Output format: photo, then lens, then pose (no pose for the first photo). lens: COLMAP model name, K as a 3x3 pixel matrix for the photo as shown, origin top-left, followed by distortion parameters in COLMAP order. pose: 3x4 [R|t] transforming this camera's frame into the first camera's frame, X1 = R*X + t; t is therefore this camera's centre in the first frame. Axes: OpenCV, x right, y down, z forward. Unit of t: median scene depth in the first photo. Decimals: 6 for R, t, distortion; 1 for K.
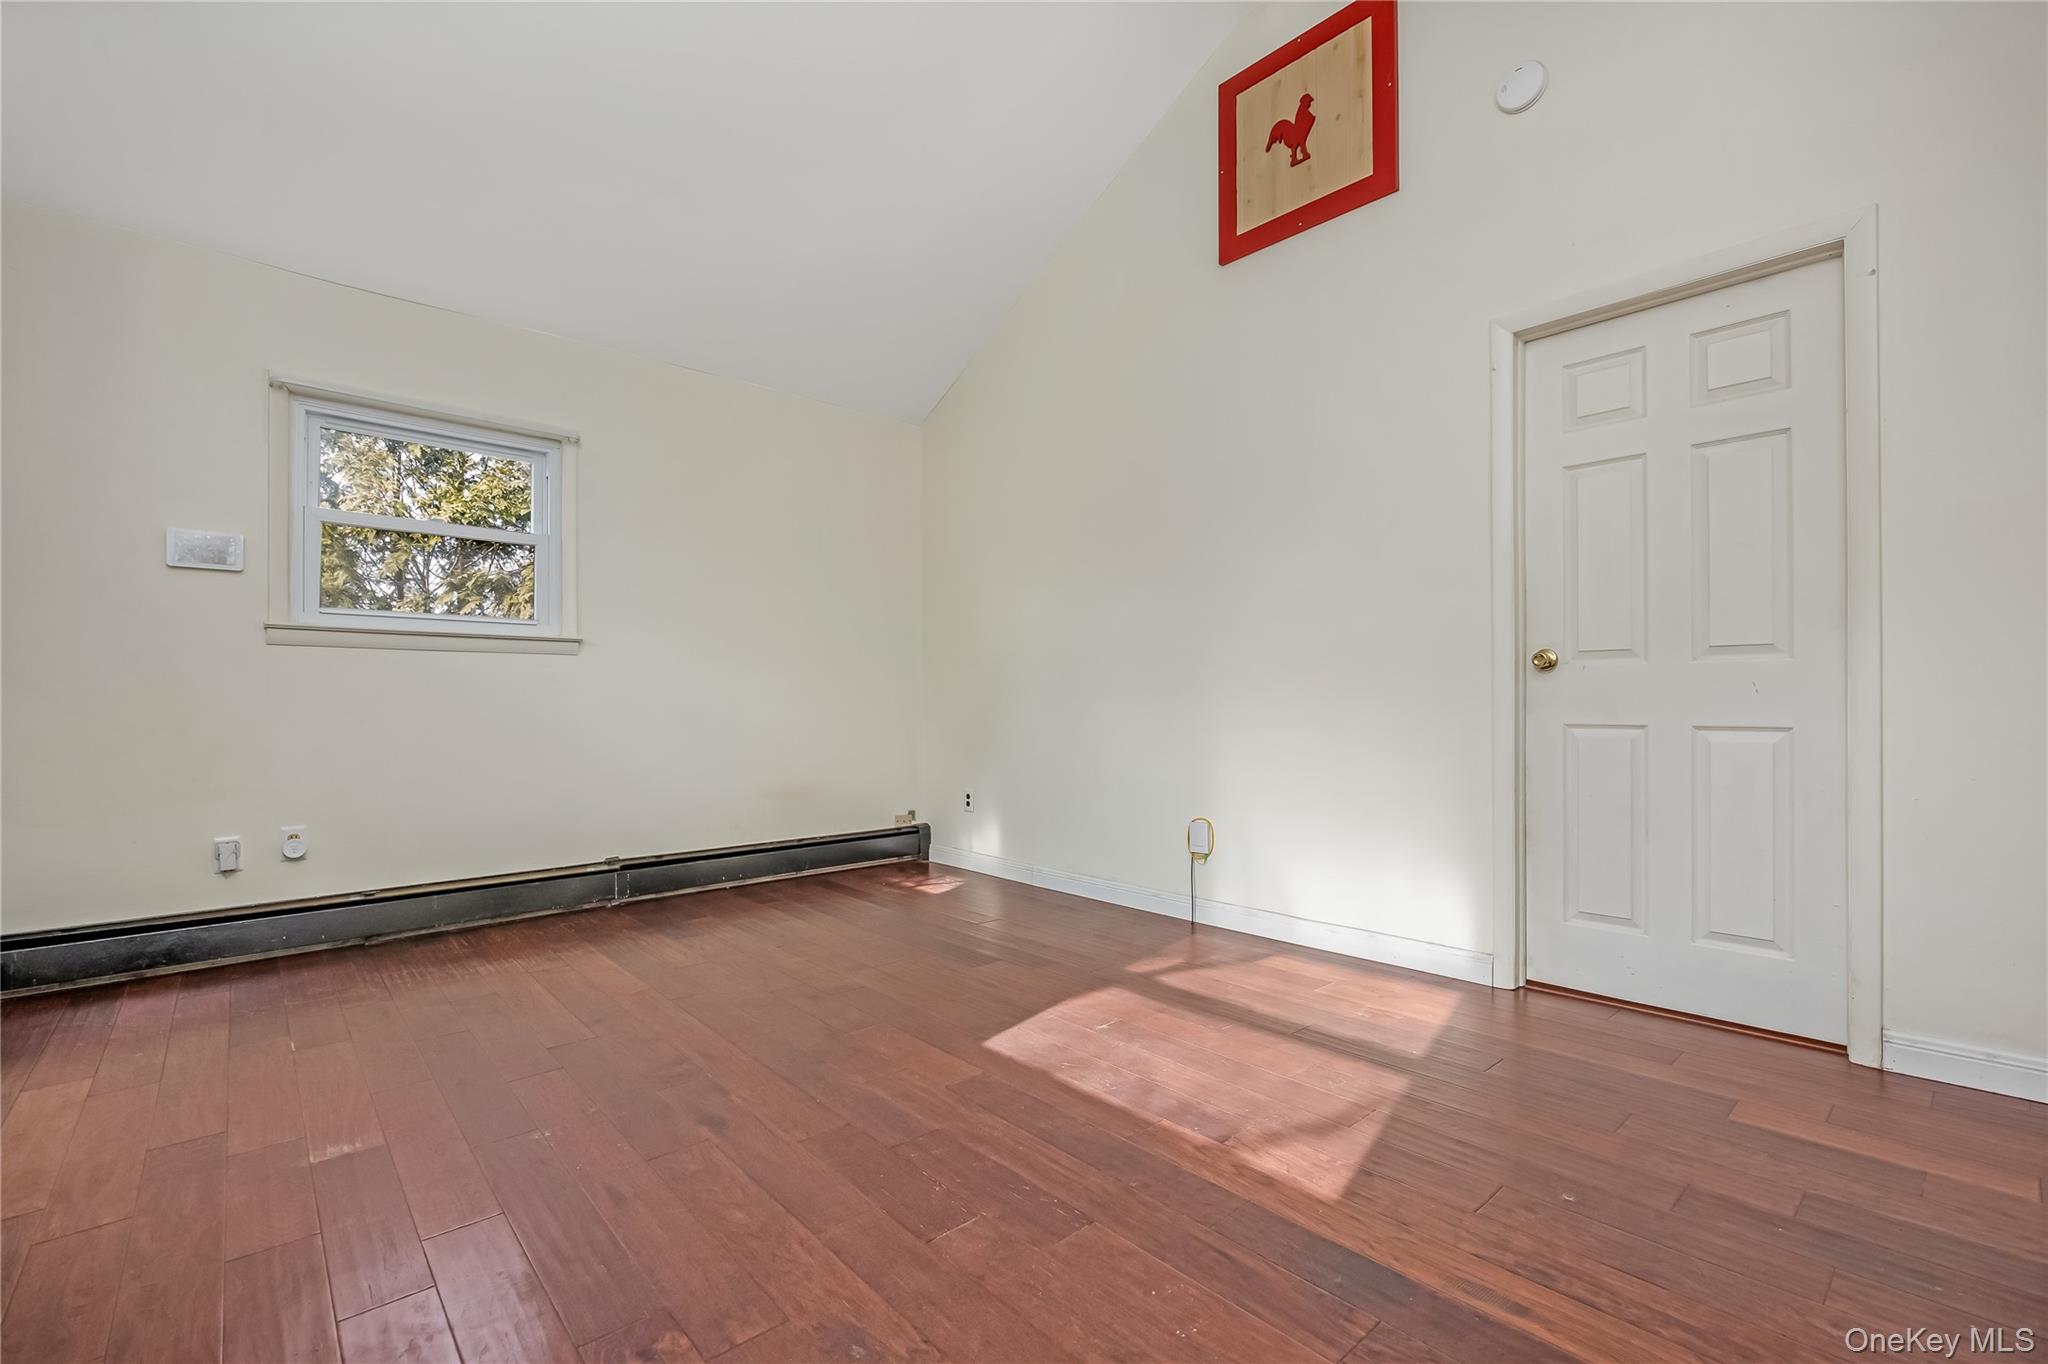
lens RADIAL K [[886.6, 0, 1032.5], [0, 886.6, 701.8], [0, 0, 1]] dist [-0.003609, -0.000125]
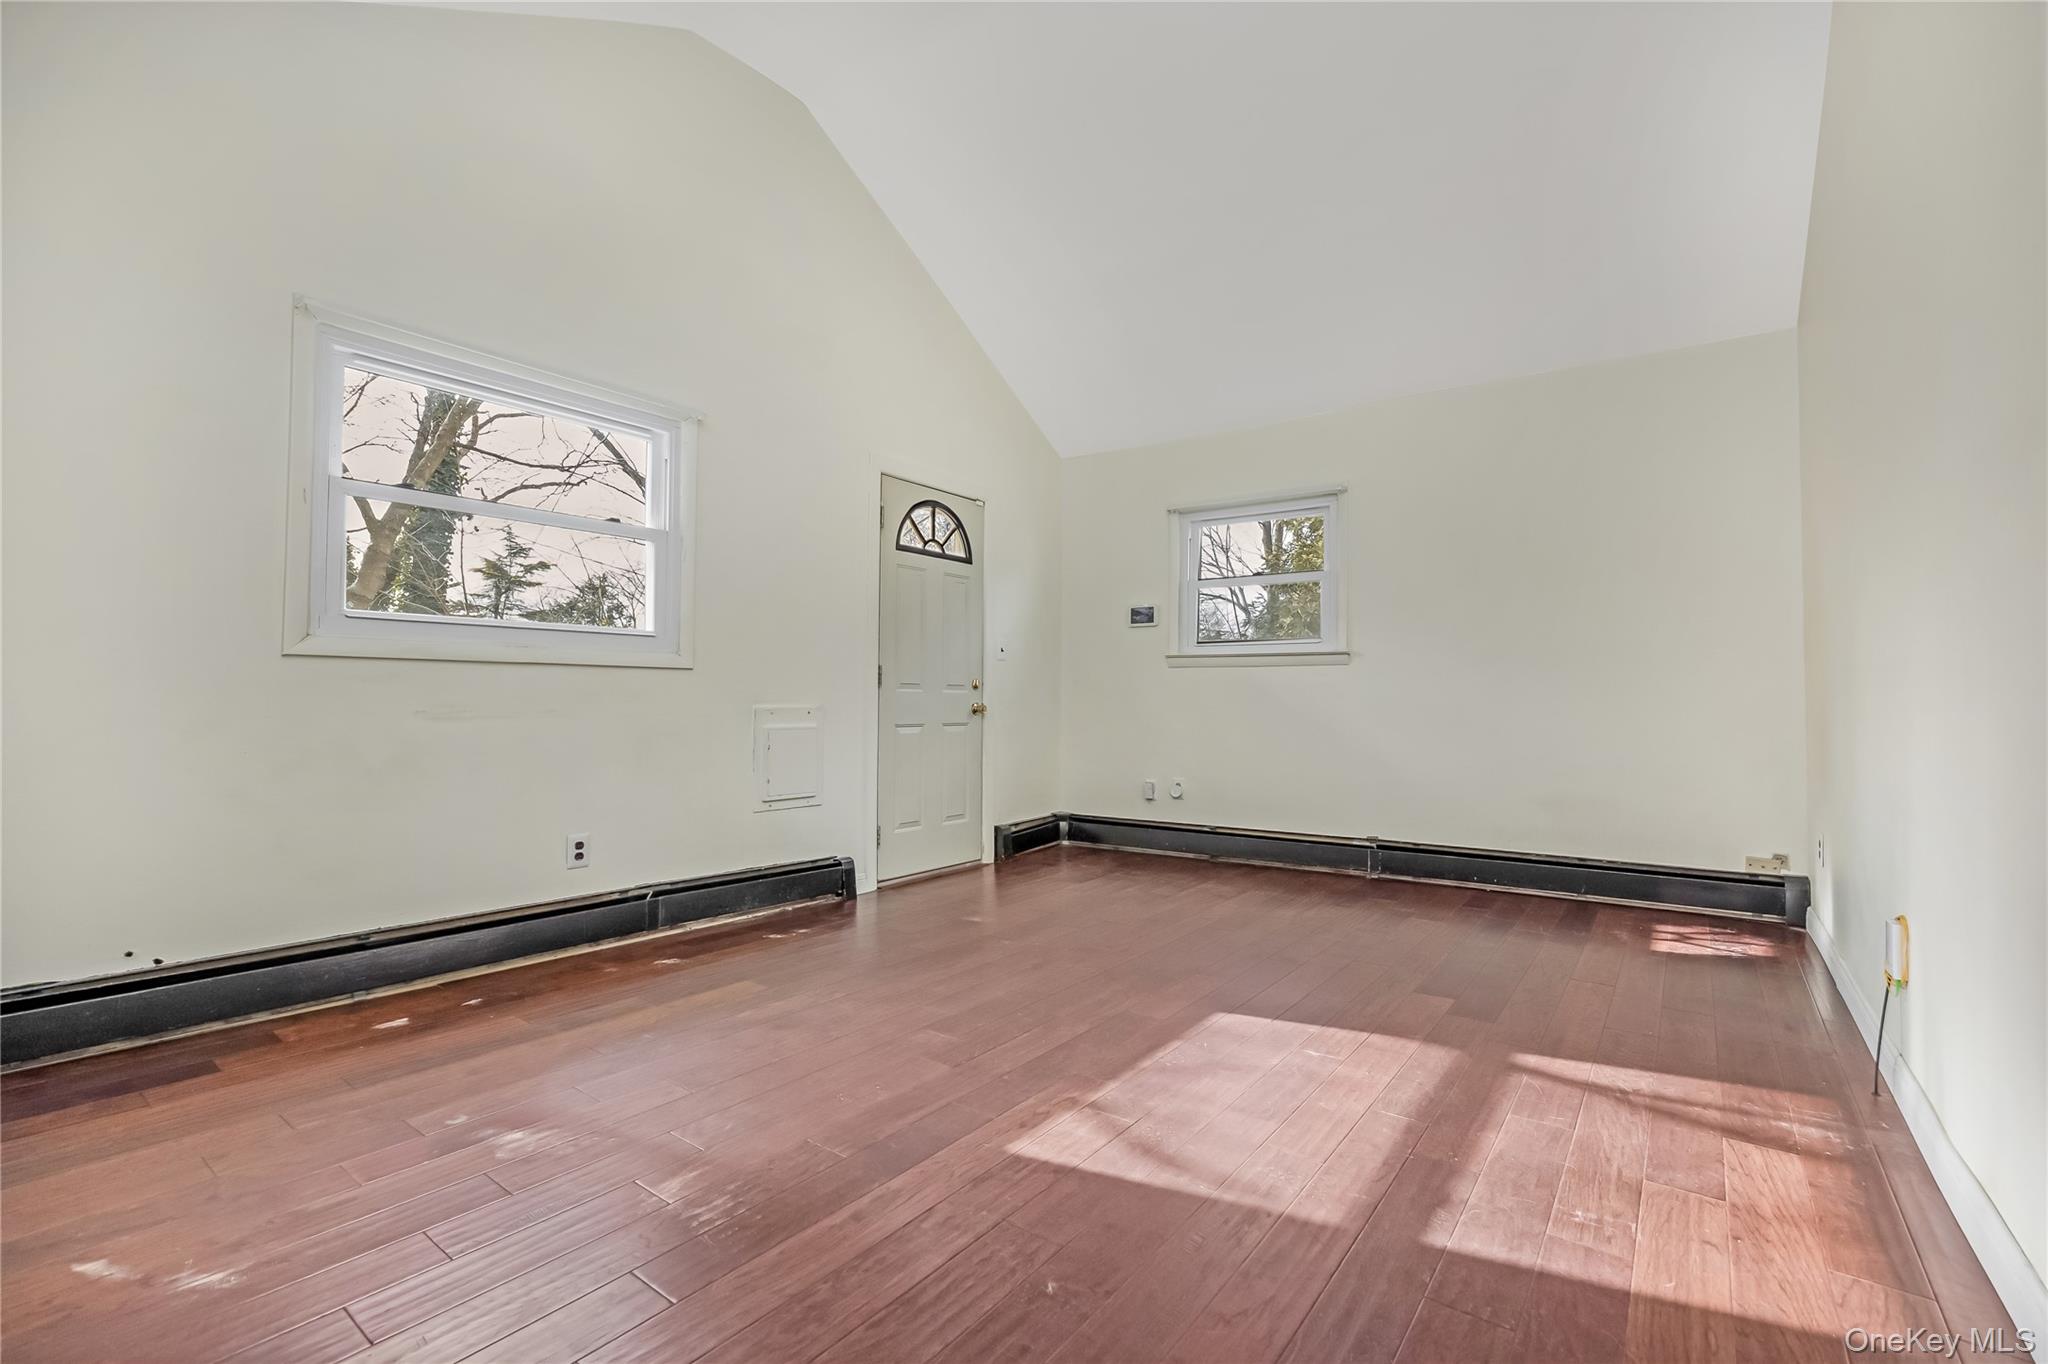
lens RADIAL K [[886.6, 0, 1032.5], [0, 886.6, 701.8], [0, 0, 1]] dist [-0.003609, -0.000125]
pose [[0.198632, 0.001730, -0.980073, 0.747114], [-0.005707, 0.999984, 0.000608, 0.001014], [0.980058, 0.005472, 0.198639, 0.423126]]
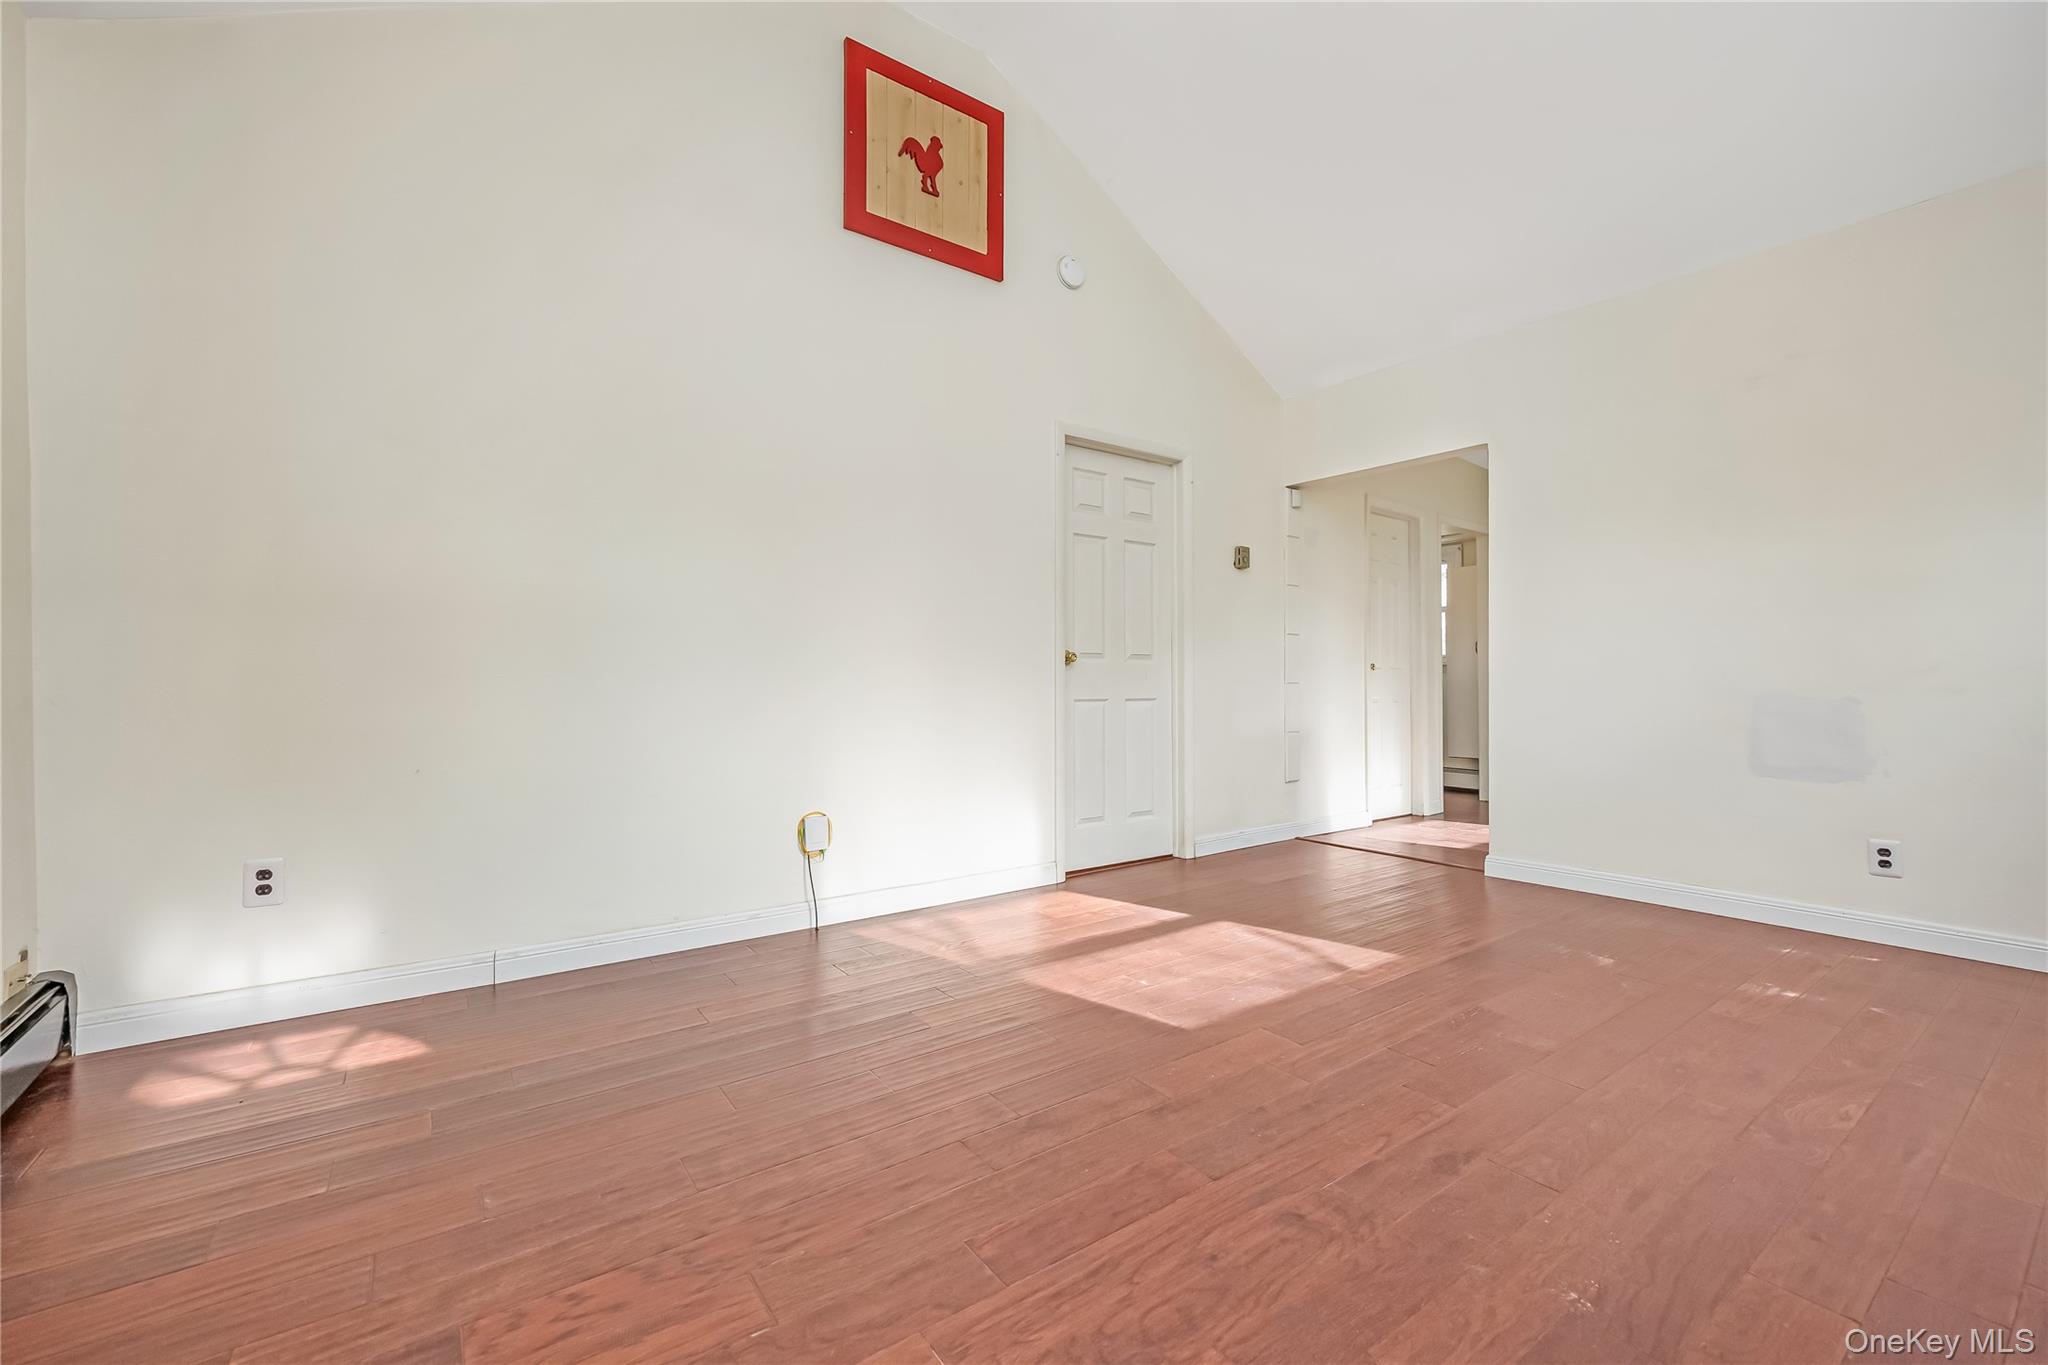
lens RADIAL K [[838.1, 0, 1024.0], [0, 838.1, 682.5], [0, 0, 1]] dist [0.000083, 0.000207]
pose [[0.108220, 0.007872, 0.994096, -0.765891], [0.003028, 0.999961, -0.008248, 0.007991], [-0.994122, 0.003903, 0.108192, 0.828945]]
